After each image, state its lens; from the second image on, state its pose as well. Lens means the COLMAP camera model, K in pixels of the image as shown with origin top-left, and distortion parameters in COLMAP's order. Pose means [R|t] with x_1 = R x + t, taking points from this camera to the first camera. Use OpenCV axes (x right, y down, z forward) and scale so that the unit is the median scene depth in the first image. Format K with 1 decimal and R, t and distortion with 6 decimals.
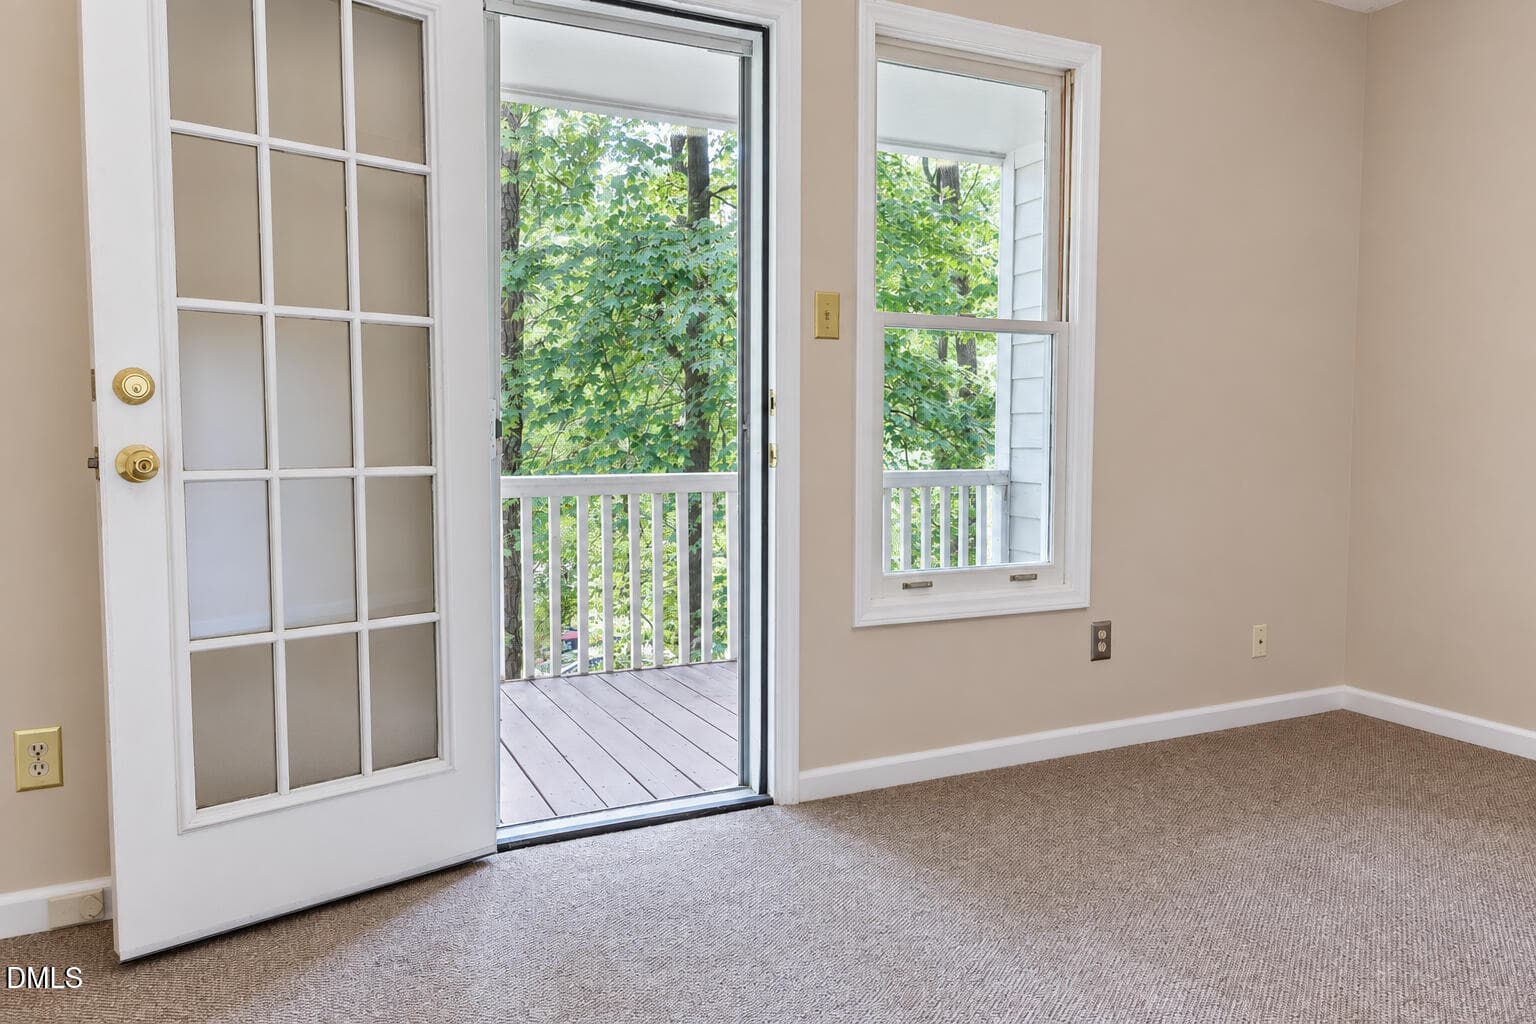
lens RADIAL K [[898.7, 0, 768.0], [0, 898.7, 512.0], [0, 0, 1]] dist [-0.037805, -0.000096]
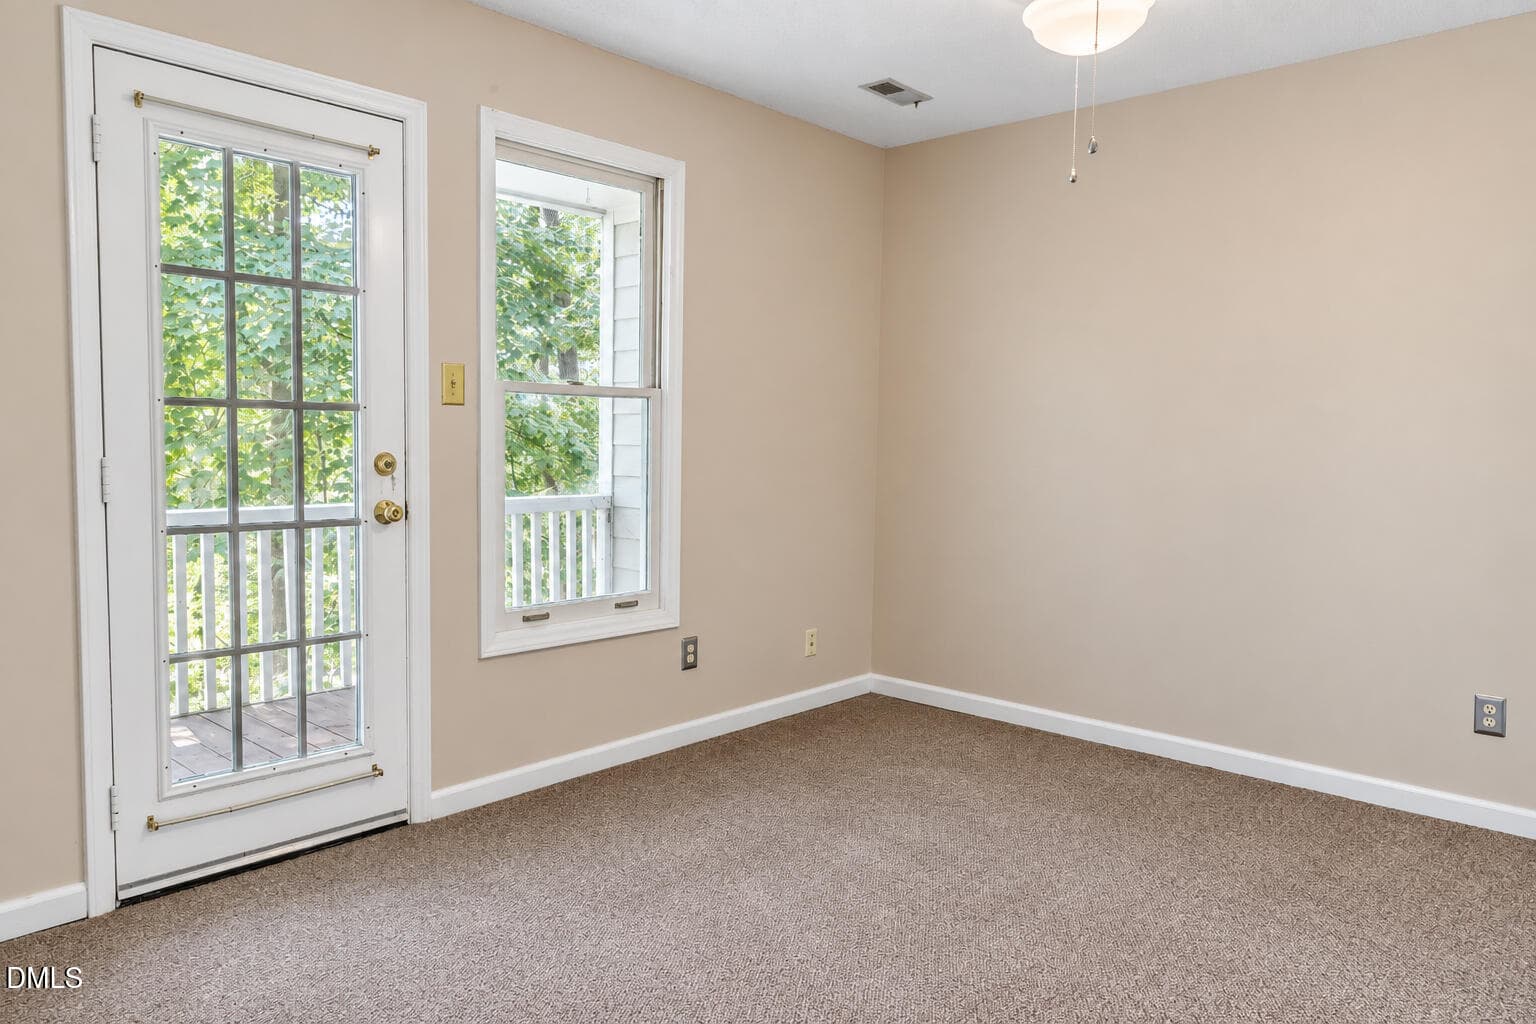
lens RADIAL K [[977.7, 0, 768.0], [0, 977.7, 512.0], [0, 0, 1]] dist [-0.063803, 0.000635]
pose [[0.911494, -0.019313, 0.410860, -0.069720], [0.012794, 0.999745, 0.018611, -0.070311], [-0.411115, -0.011707, 0.911508, -0.246139]]
